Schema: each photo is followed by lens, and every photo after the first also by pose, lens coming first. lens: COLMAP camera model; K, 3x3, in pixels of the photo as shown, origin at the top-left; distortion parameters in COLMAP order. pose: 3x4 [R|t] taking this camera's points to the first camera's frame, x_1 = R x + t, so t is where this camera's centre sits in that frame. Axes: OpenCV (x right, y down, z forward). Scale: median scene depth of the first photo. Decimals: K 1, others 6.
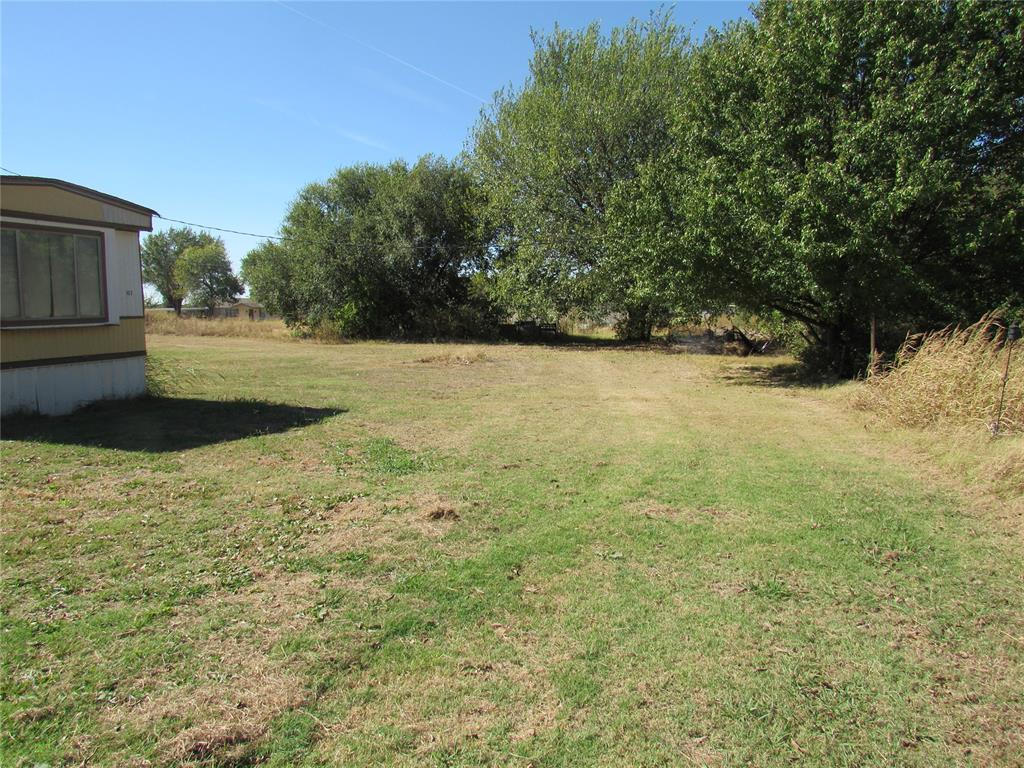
lens RADIAL K [[743.4, 0, 511.0], [0, 743.4, 384.3], [0, 0, 1]] dist [-0.013096, 0.018869]
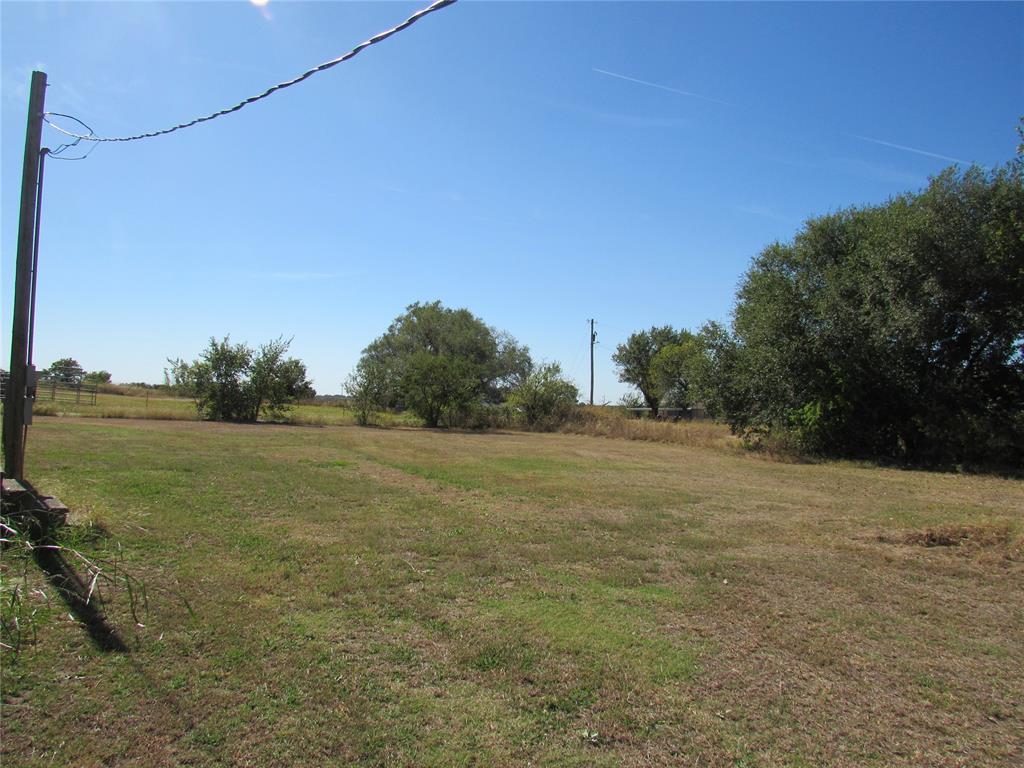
lens RADIAL K [[743.4, 0, 510.3], [0, 743.4, 380.0], [0, 0, 1]] dist [-0.013096, 0.018869]
pose [[0.798615, 0.000760, -0.601842, -0.033783], [-0.086700, 0.989714, -0.113797, -0.030561], [0.595565, 0.143060, 0.790466, 0.307992]]
